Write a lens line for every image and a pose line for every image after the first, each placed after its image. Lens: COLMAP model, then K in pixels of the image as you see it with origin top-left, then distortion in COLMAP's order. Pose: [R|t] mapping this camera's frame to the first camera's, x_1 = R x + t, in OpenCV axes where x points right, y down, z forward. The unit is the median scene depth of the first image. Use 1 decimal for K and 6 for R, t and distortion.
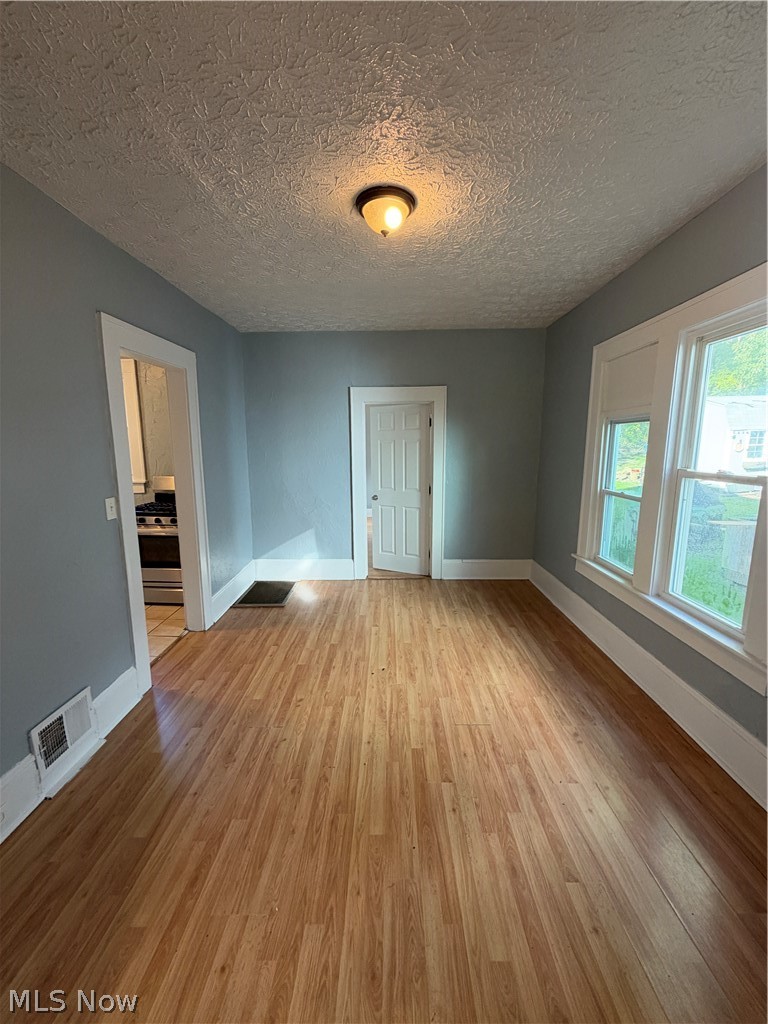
lens RADIAL K [[405.6, 0, 384.0], [0, 405.6, 512.0], [0, 0, 1]] dist [-0.000664, -0.000008]
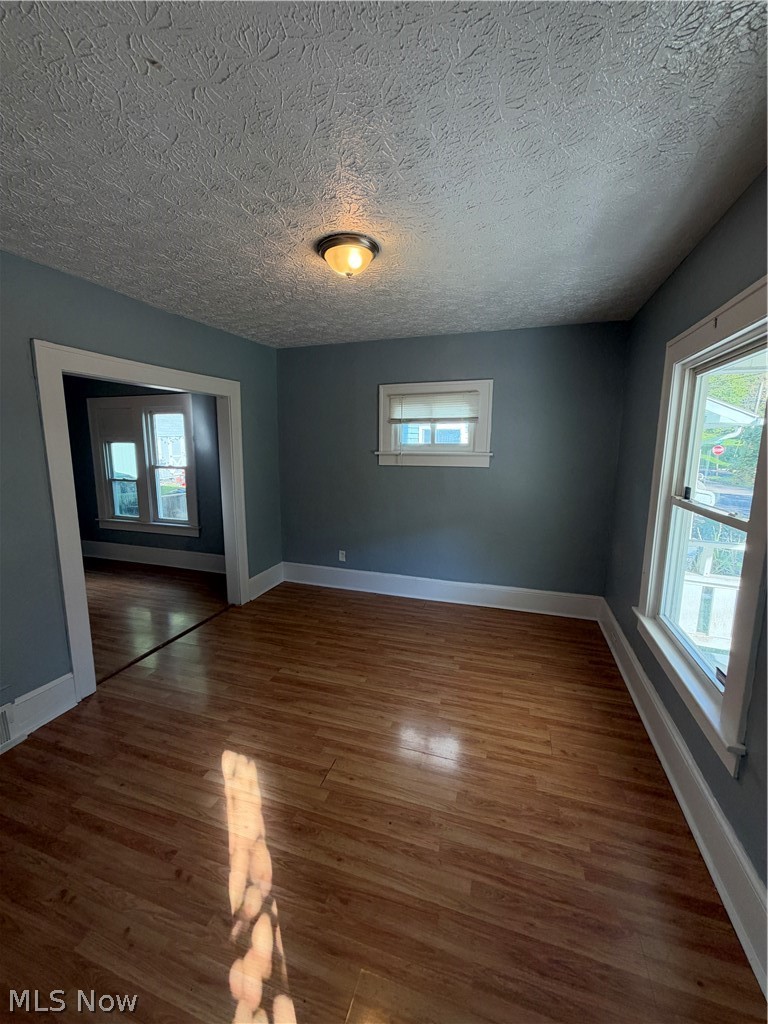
lens RADIAL K [[405.6, 0, 384.0], [0, 405.6, 512.0], [0, 0, 1]] dist [-0.000664, -0.000008]
pose [[0.293265, -0.148082, 0.944493, -0.987970], [0.149971, 0.982826, 0.107526, 0.096424], [-0.944195, 0.110113, 0.310437, -0.843245]]
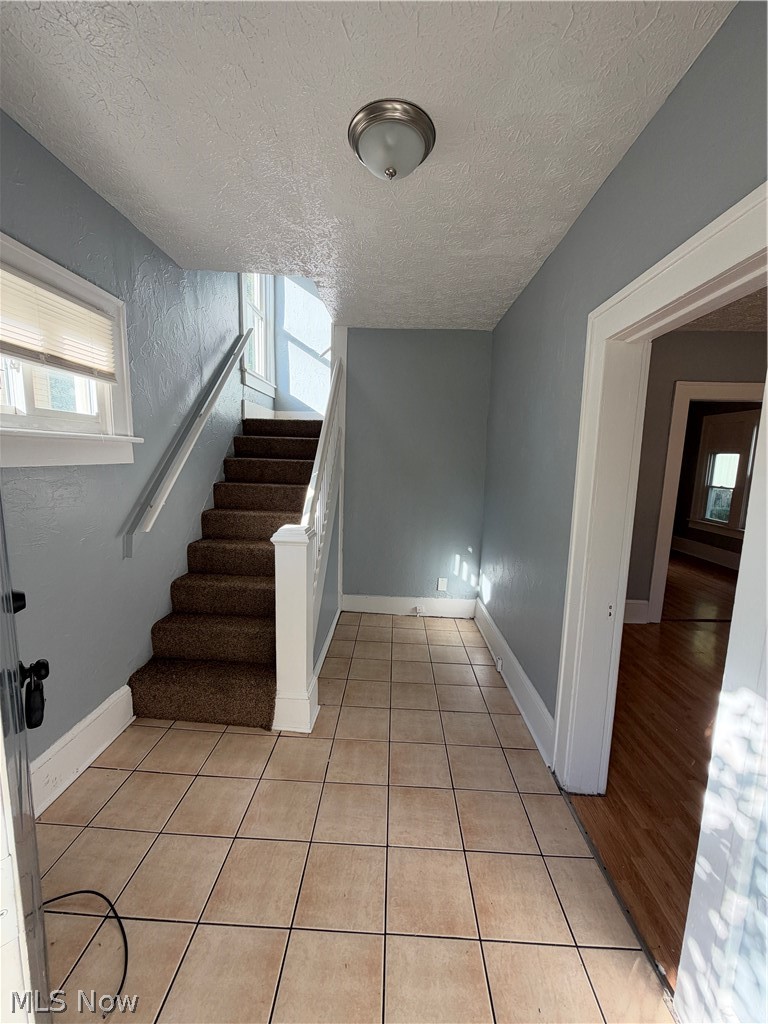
lens RADIAL K [[405.6, 0, 384.0], [0, 405.6, 512.0], [0, 0, 1]] dist [-0.000664, -0.000008]
pose [[0.999547, 0.030070, 0.001465, -1.306669], [-0.030014, 0.999111, -0.029610, 0.224194], [-0.002354, 0.029553, 0.999560, -1.254499]]
